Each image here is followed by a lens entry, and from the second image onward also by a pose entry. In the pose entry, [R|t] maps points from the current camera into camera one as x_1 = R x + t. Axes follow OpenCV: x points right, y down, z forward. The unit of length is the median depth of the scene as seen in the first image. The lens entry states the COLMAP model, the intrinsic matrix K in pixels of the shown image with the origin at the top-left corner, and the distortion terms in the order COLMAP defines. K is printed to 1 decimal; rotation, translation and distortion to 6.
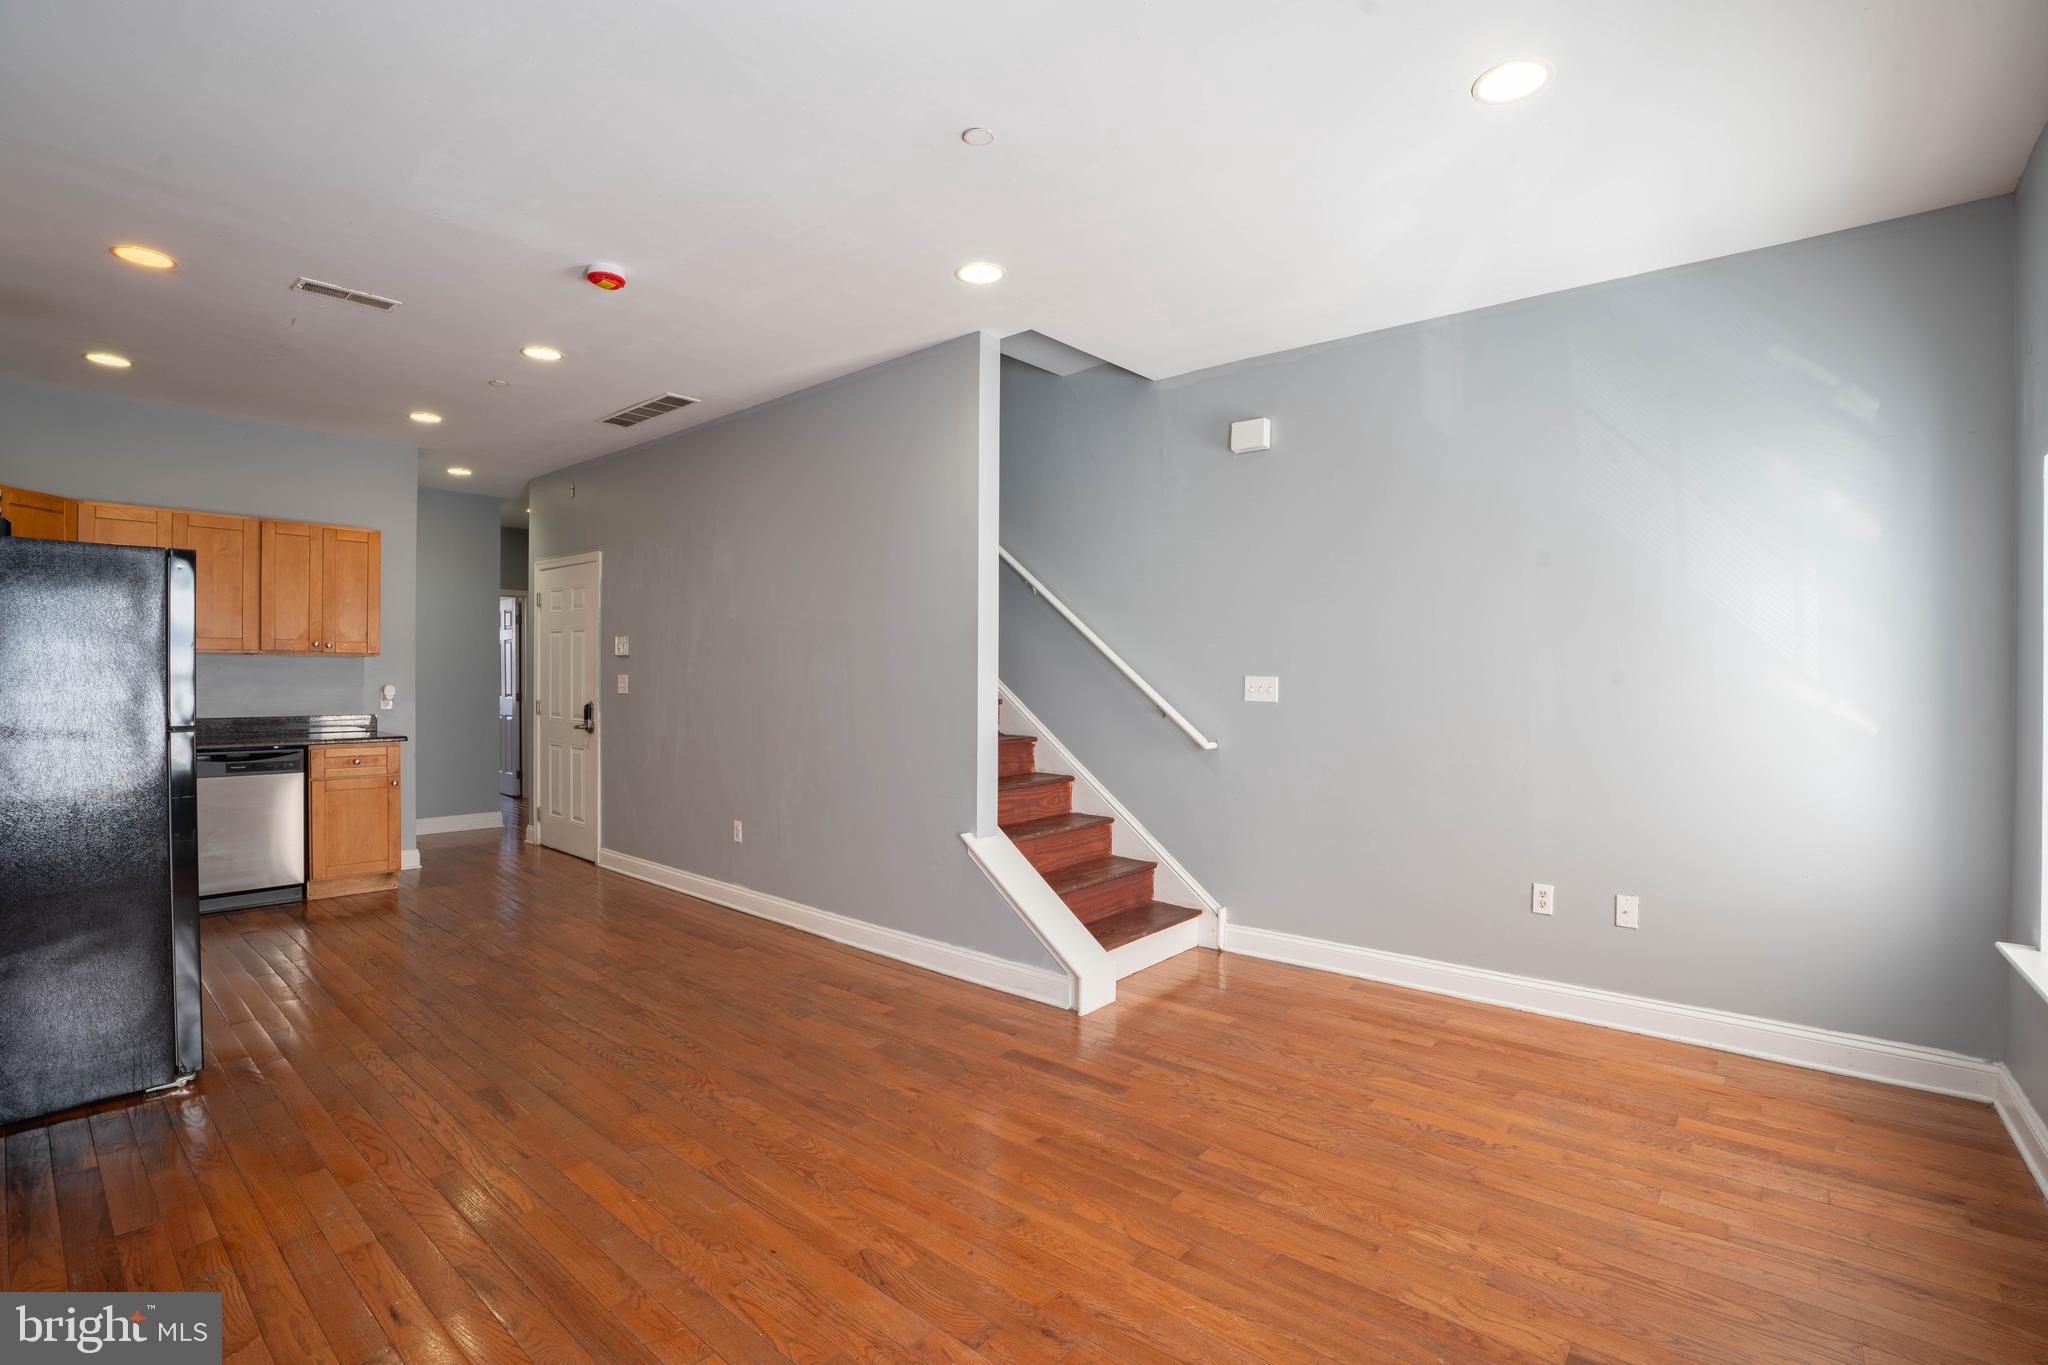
lens RADIAL K [[938.6, 0, 1020.1], [0, 938.6, 683.5], [0, 0, 1]] dist [-0.058659, 0.011335]
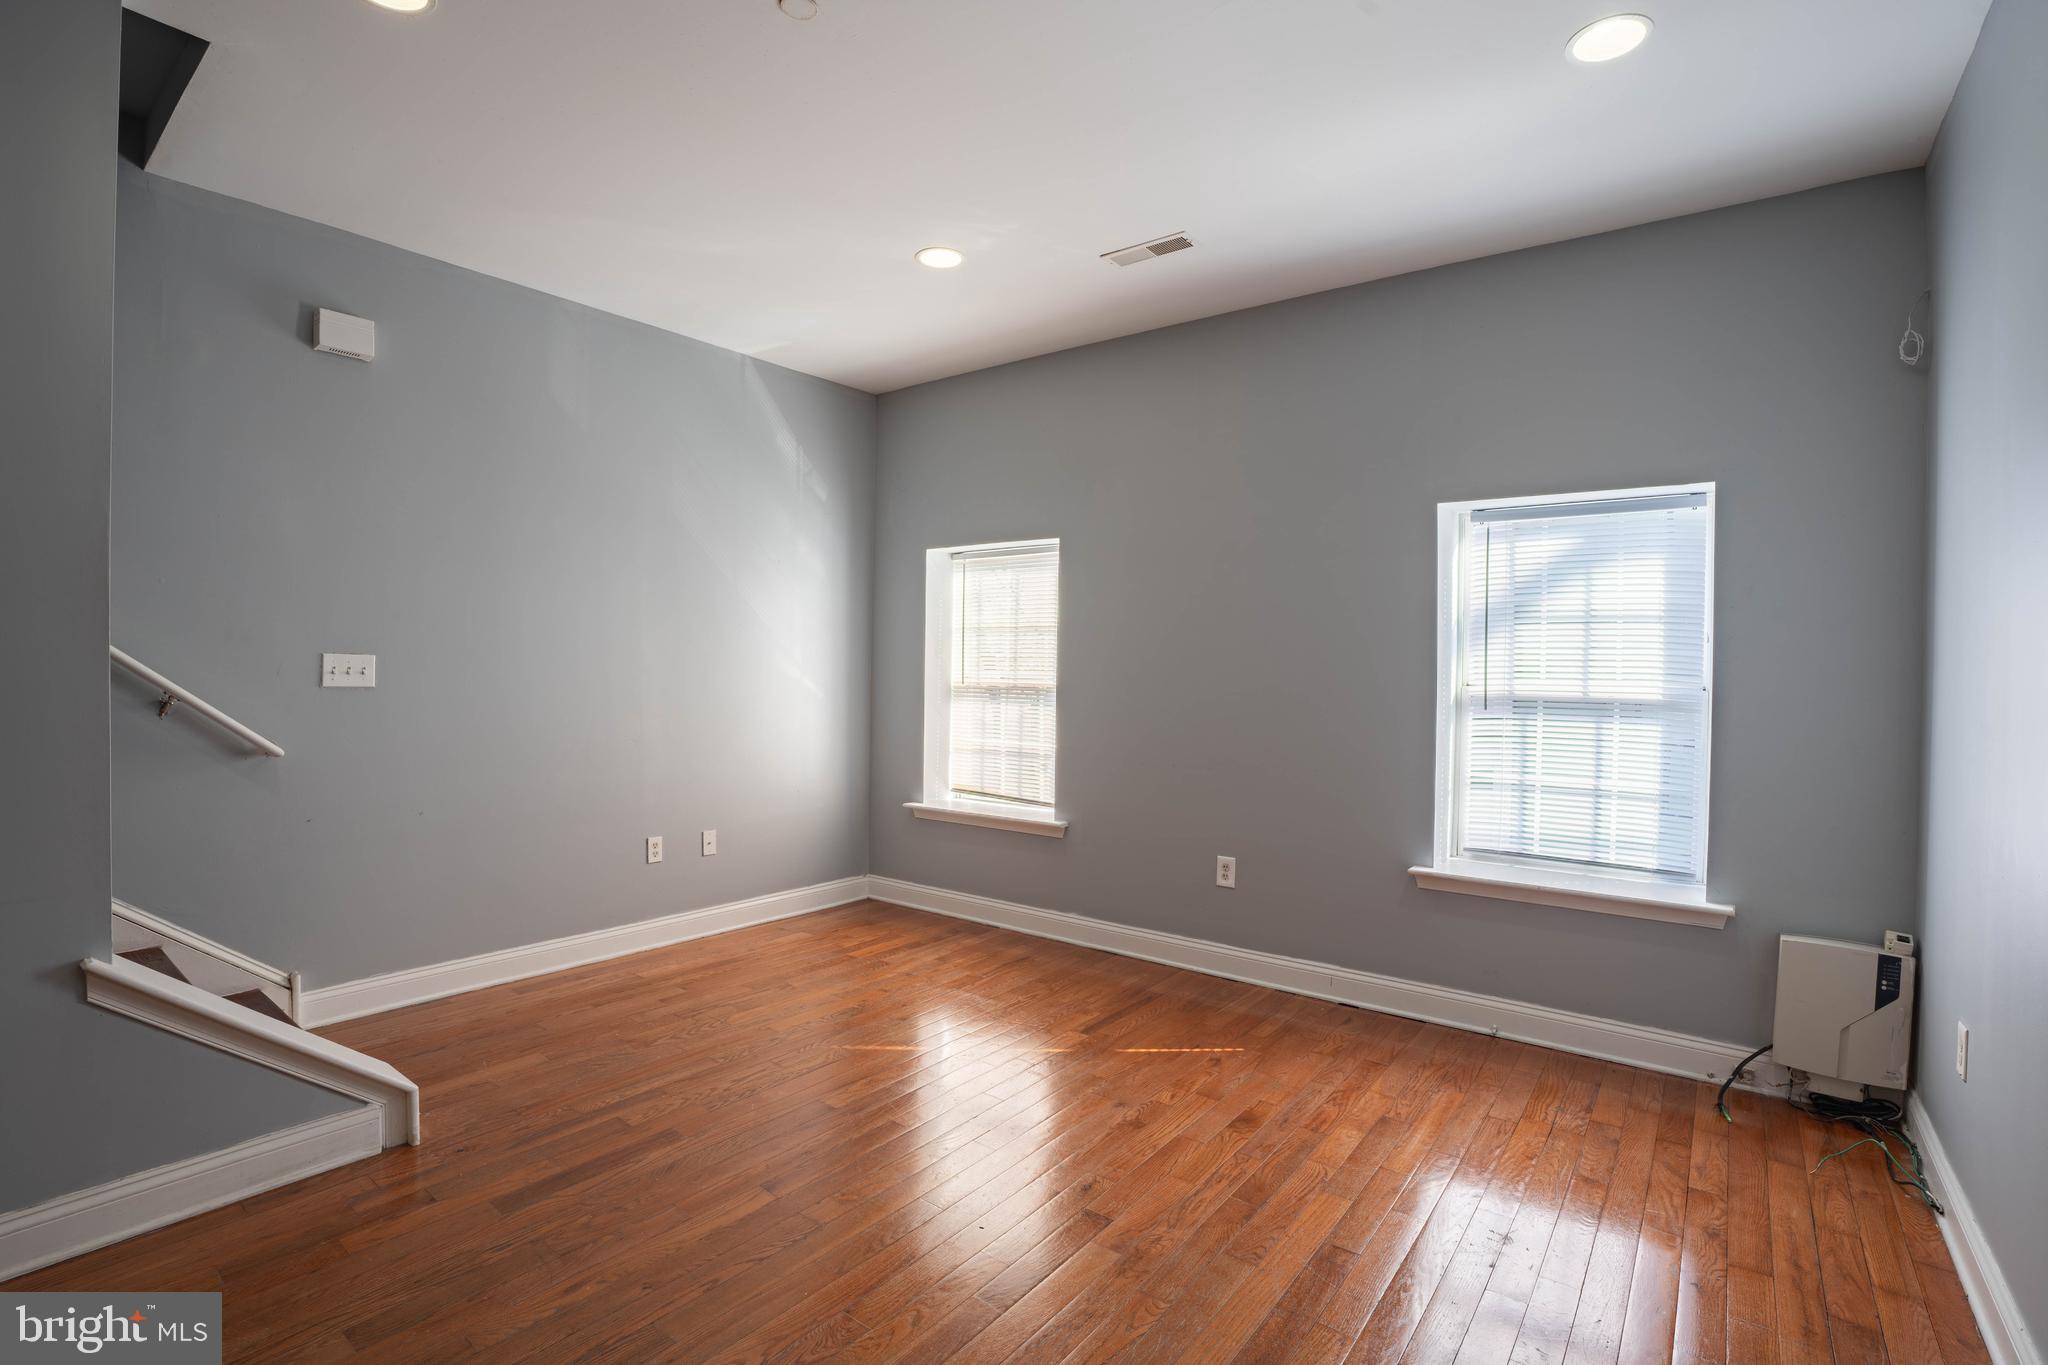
lens RADIAL K [[938.6, 0, 1019.0], [0, 938.6, 680.1], [0, 0, 1]] dist [-0.058659, 0.011335]
pose [[-0.037469, -0.016340, 0.999164, -0.745924], [-0.007470, 0.999843, 0.016071, -0.003185], [-0.999270, -0.006862, -0.037585, 0.701083]]
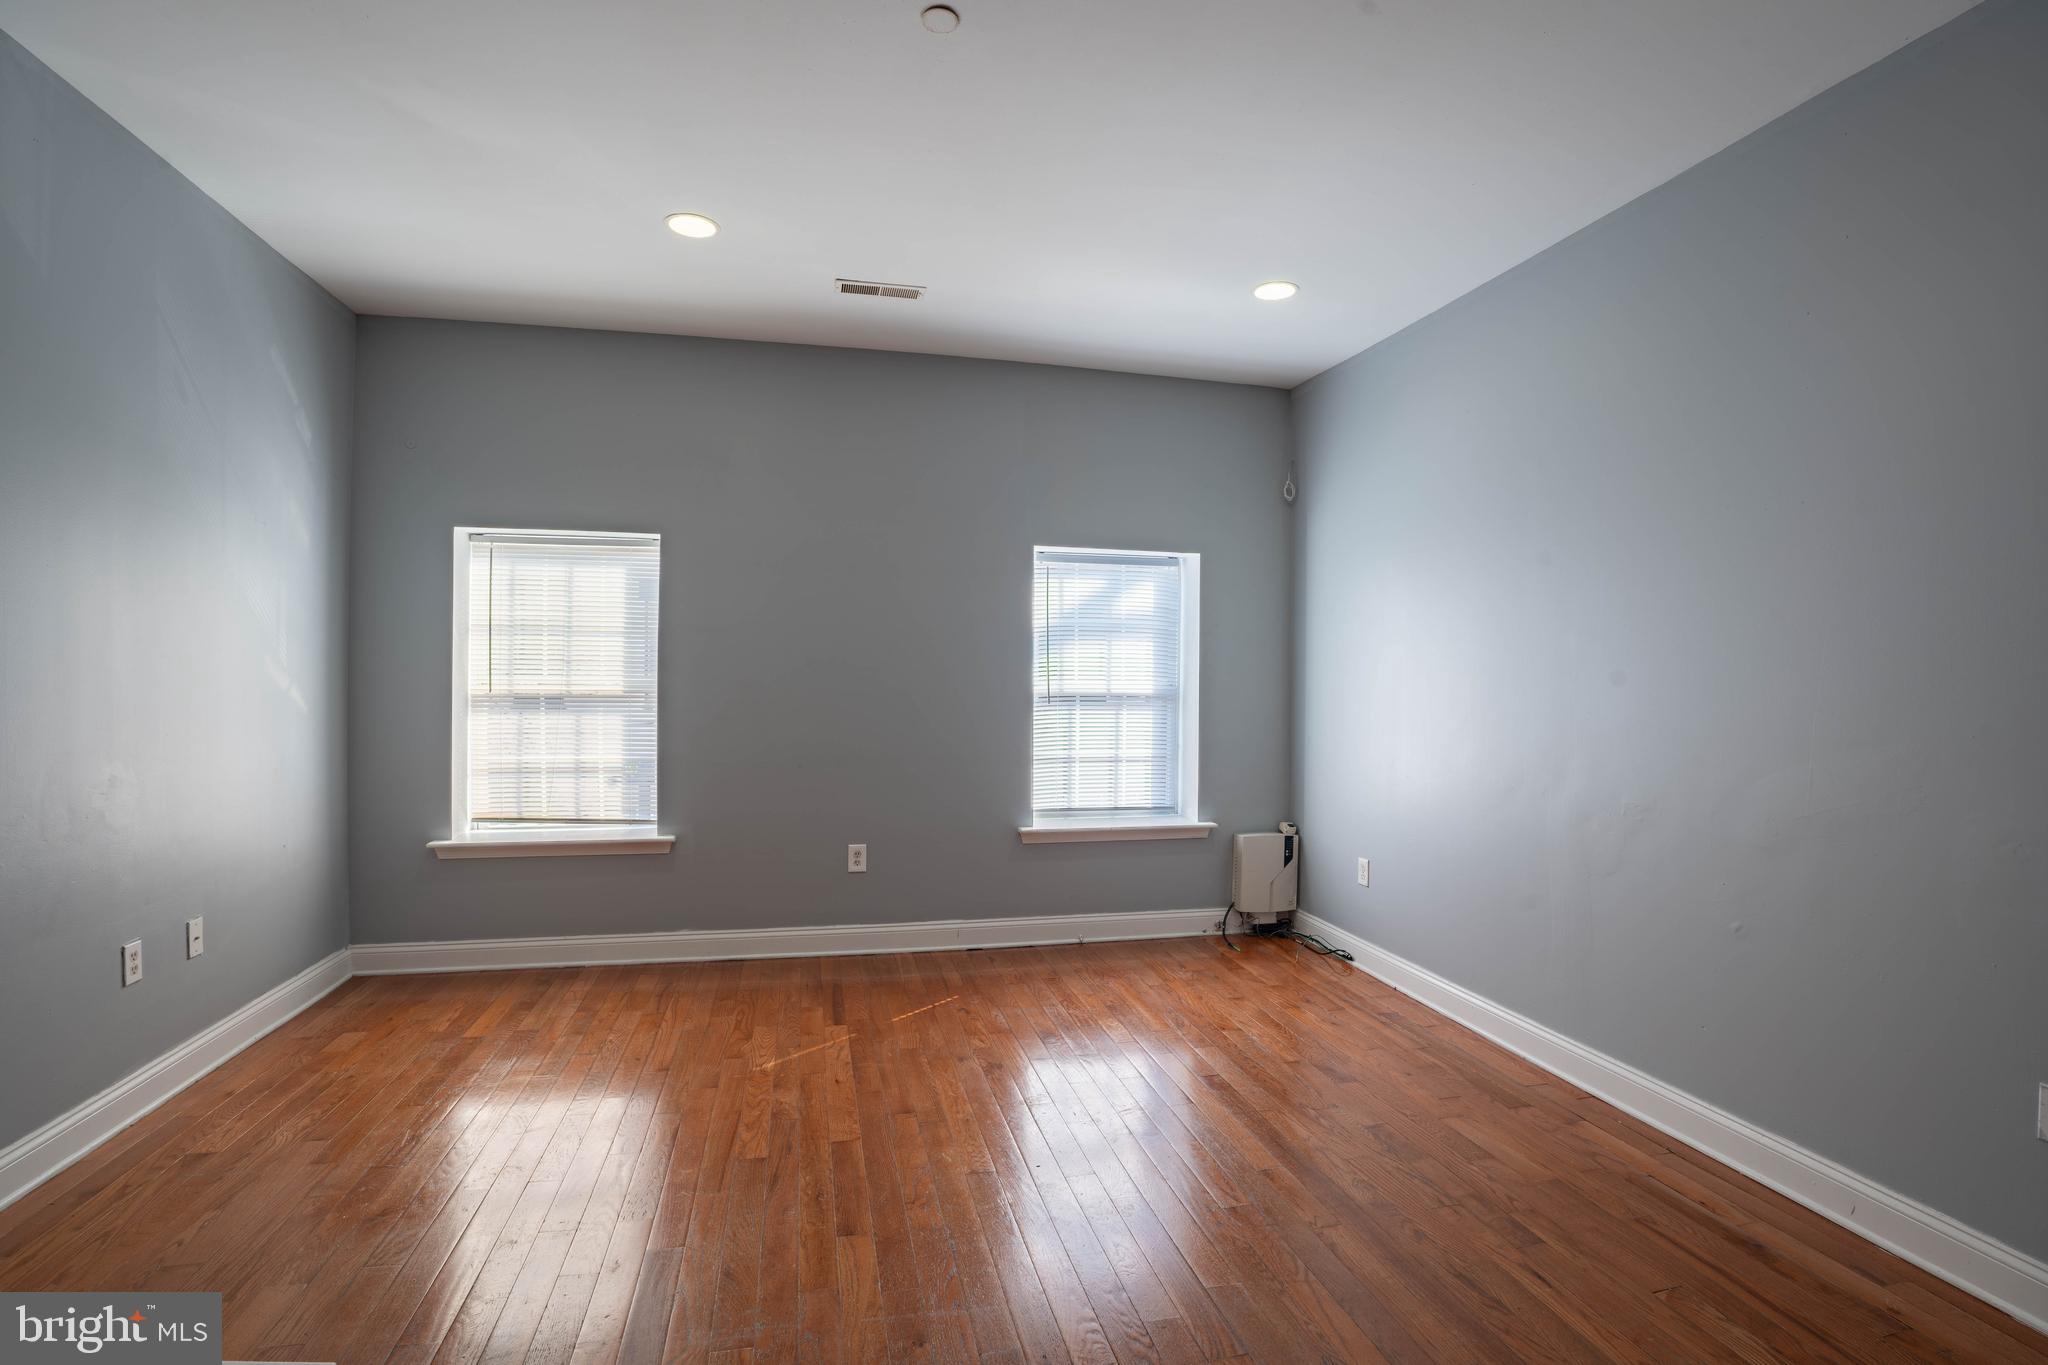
lens RADIAL K [[938.6, 0, 1005.6], [0, 938.6, 683.1], [0, 0, 1]] dist [-0.058659, 0.011335]
pose [[-0.788396, -0.016929, 0.614935, -0.513010], [-0.008585, 0.999827, 0.016518, -0.011418], [-0.615108, 0.007743, -0.788405, 1.360407]]
